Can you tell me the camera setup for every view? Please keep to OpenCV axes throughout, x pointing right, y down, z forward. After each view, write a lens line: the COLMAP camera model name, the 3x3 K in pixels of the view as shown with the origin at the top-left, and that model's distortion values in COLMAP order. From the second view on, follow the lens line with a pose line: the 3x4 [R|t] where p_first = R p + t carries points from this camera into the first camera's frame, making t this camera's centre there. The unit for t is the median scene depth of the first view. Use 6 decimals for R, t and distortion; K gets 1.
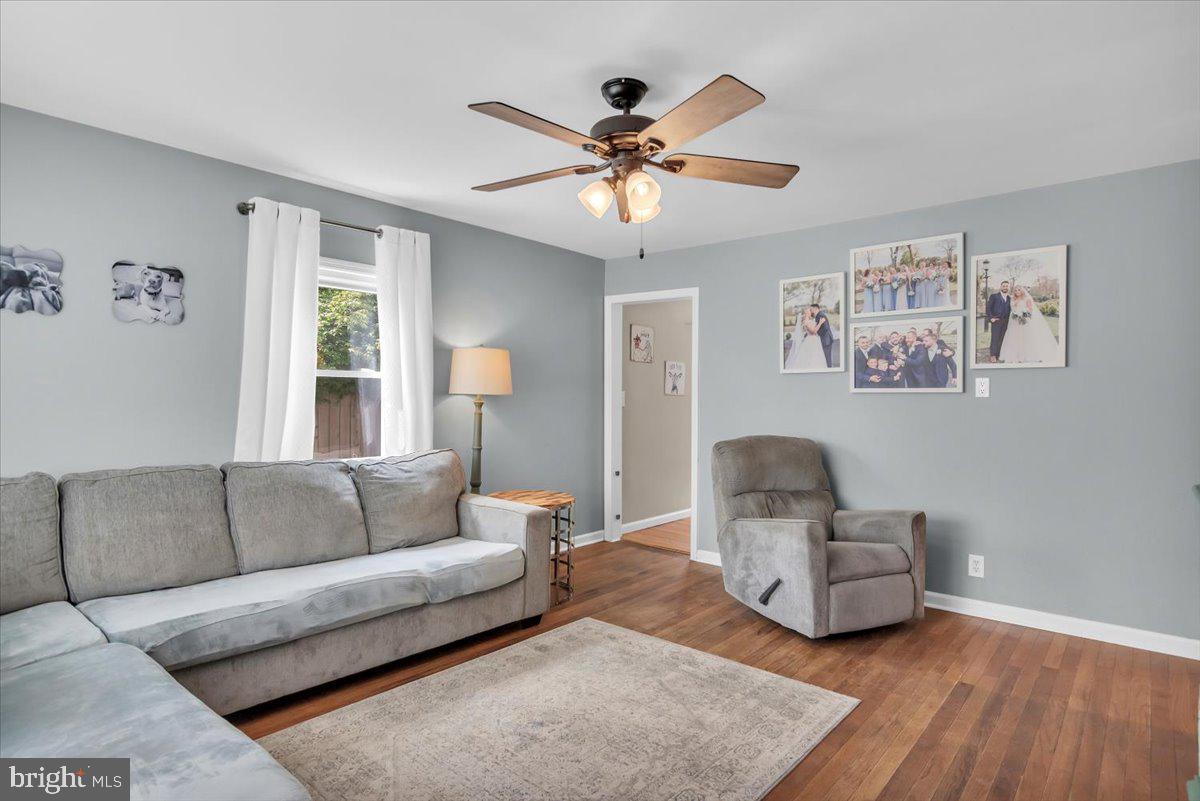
lens RADIAL K [[636.9, 0, 601.6], [0, 636.9, 408.7], [0, 0, 1]] dist [0.004816, 0.000899]
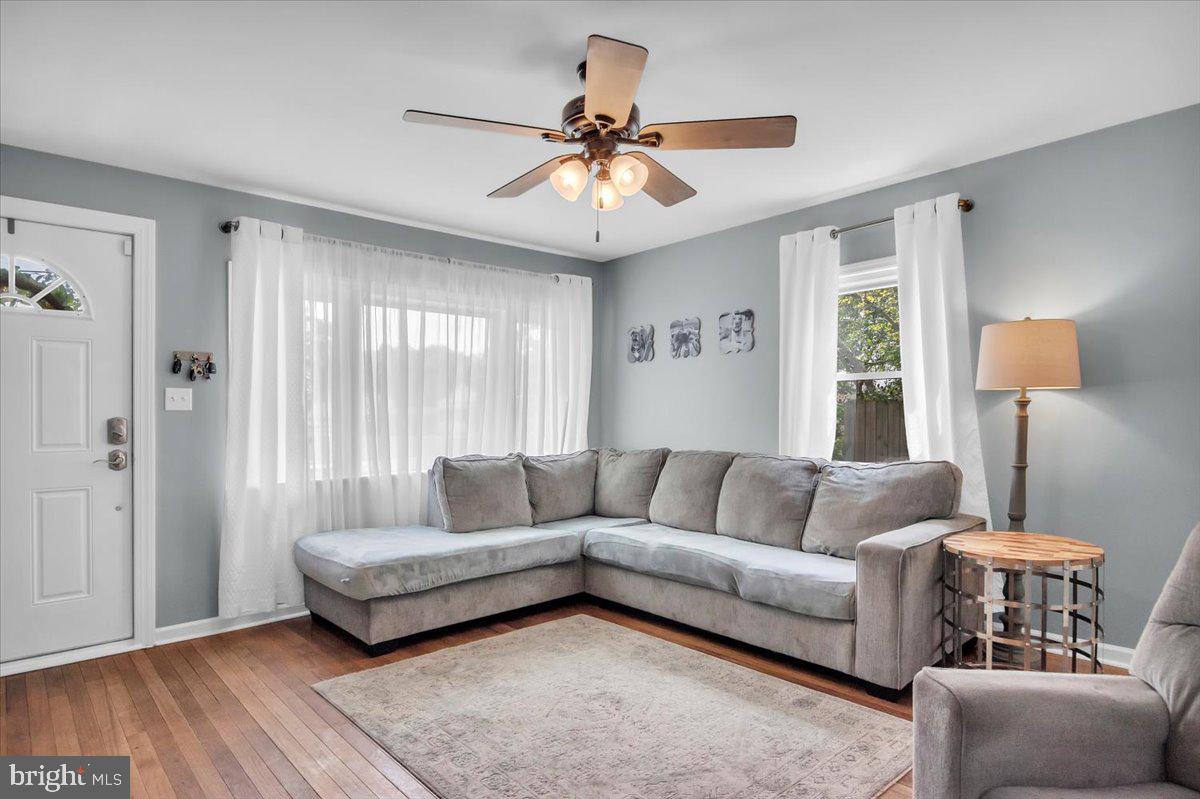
lens RADIAL K [[673.7, 0, 618.7], [0, 673.7, 420.4], [0, 0, 1]] dist [-0.001042, -0.000590]
pose [[-0.103880, 0.005159, -0.994576, 0.813996], [-0.001940, 0.999984, 0.005390, 0.010576], [0.994588, 0.002489, -0.103868, 0.881477]]
